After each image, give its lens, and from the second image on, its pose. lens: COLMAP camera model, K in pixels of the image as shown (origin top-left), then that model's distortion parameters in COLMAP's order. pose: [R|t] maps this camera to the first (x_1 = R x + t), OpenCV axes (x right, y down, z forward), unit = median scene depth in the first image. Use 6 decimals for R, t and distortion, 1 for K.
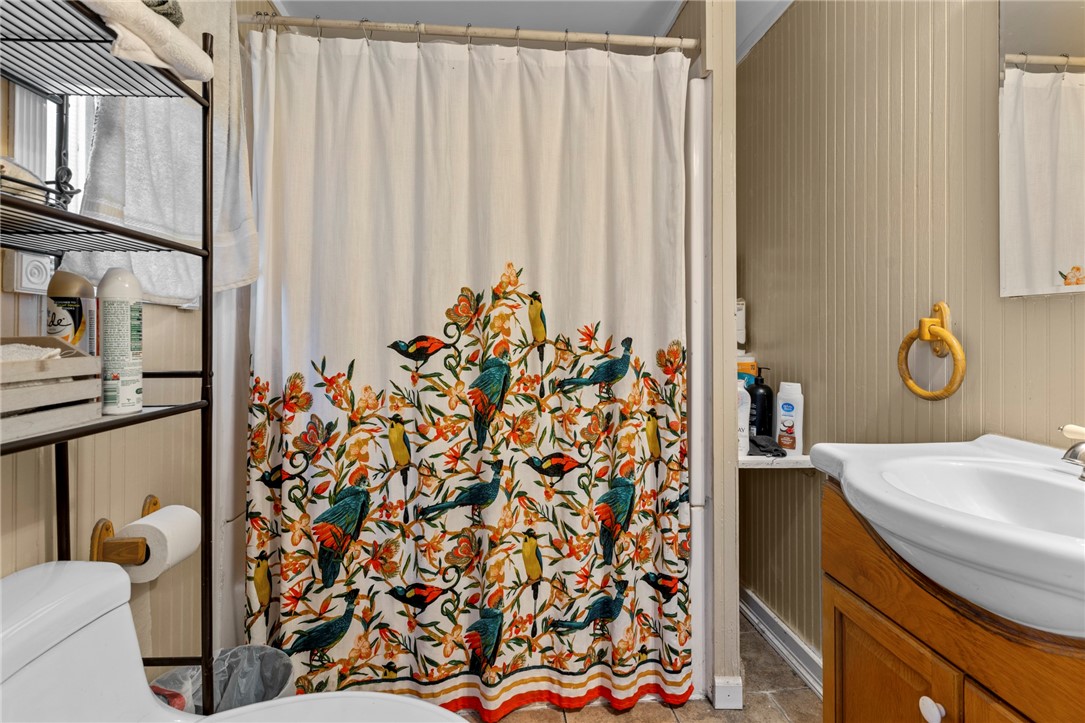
lens RADIAL K [[524.5, 0, 546.0], [0, 524.5, 339.7], [0, 0, 1]] dist [0.001130, 0.000569]
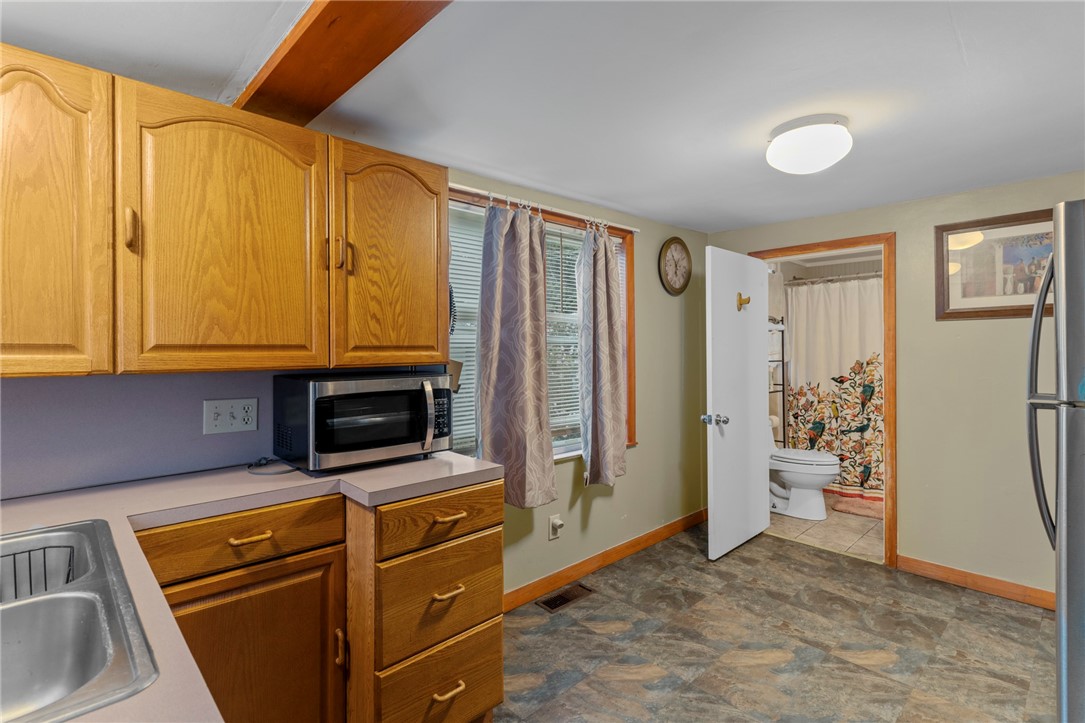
lens RADIAL K [[524.5, 0, 546.0], [0, 524.5, 339.7], [0, 0, 1]] dist [0.001130, 0.000569]
pose [[0.627668, -0.020180, -0.778220, 1.110288], [0.002855, 0.999717, -0.023621, -0.156309], [0.778476, 0.012604, 0.627547, -2.373521]]
